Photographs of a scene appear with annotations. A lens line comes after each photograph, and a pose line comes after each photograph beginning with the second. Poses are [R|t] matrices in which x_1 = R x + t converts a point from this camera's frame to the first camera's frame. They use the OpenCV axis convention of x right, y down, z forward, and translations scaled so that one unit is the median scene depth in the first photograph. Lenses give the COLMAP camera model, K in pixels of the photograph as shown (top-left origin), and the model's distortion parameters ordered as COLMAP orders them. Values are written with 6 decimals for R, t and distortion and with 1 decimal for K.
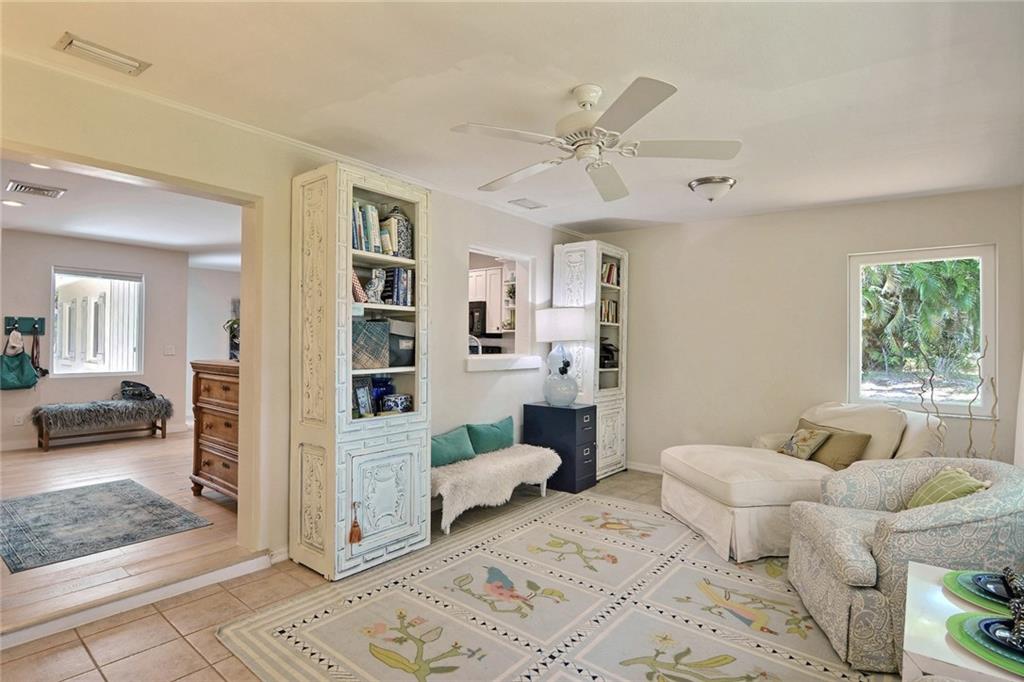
lens RADIAL K [[509.9, 0, 507.9], [0, 509.9, 337.8], [0, 0, 1]] dist [-0.004906, -0.012909]
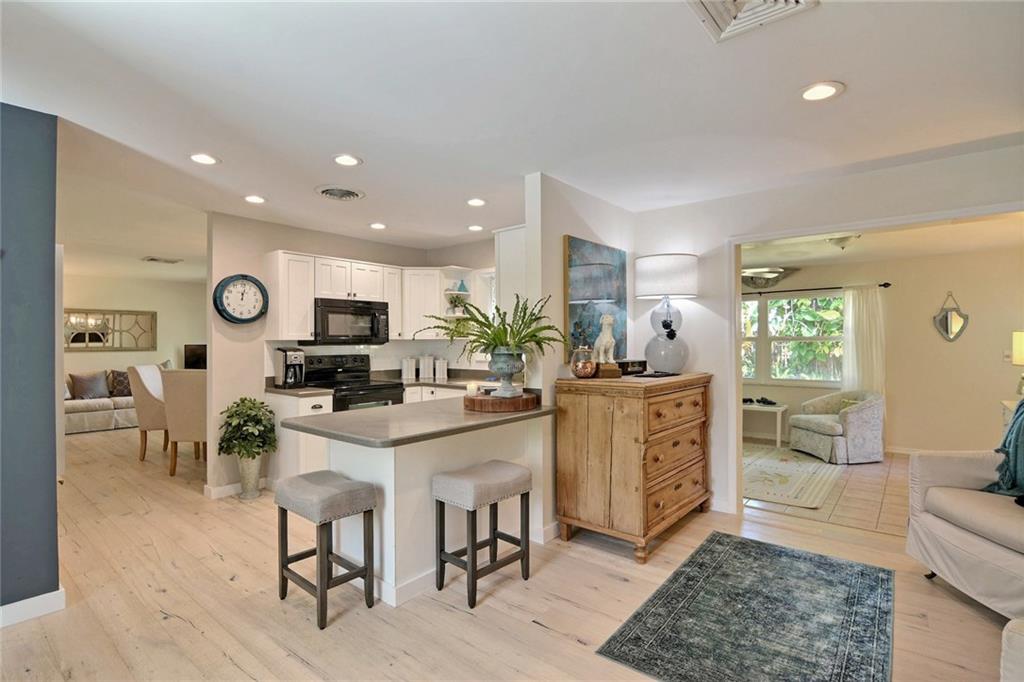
lens RADIAL K [[494.4, 0, 507.4], [0, 494.4, 337.2], [0, 0, 1]] dist [-0.005117, -0.011734]
pose [[0.009280, 0.001231, 0.999956, -1.487906], [-0.006638, 0.999977, -0.001169, -0.023188], [-0.999935, -0.006627, 0.009288, 1.321359]]
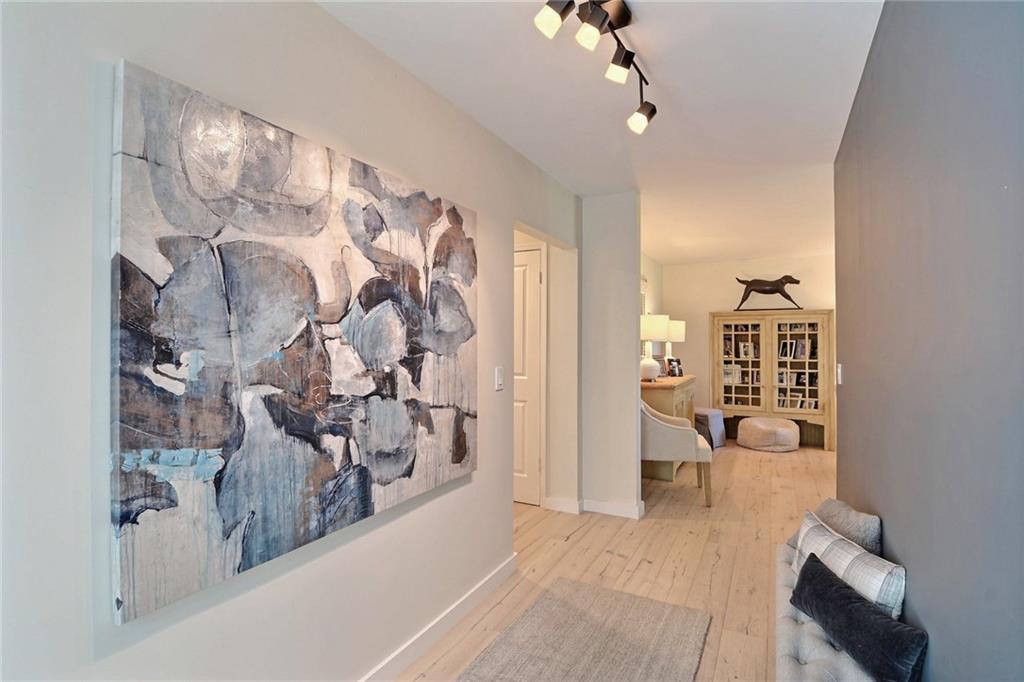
lens RADIAL K [[494.4, 0, 507.4], [0, 494.4, 337.2], [0, 0, 1]] dist [-0.005117, -0.011734]
pose [[0.981230, -0.005598, 0.192760, -1.142177], [0.005159, 0.999983, 0.002782, -0.011769], [-0.192773, -0.001735, 0.981242, 2.074055]]
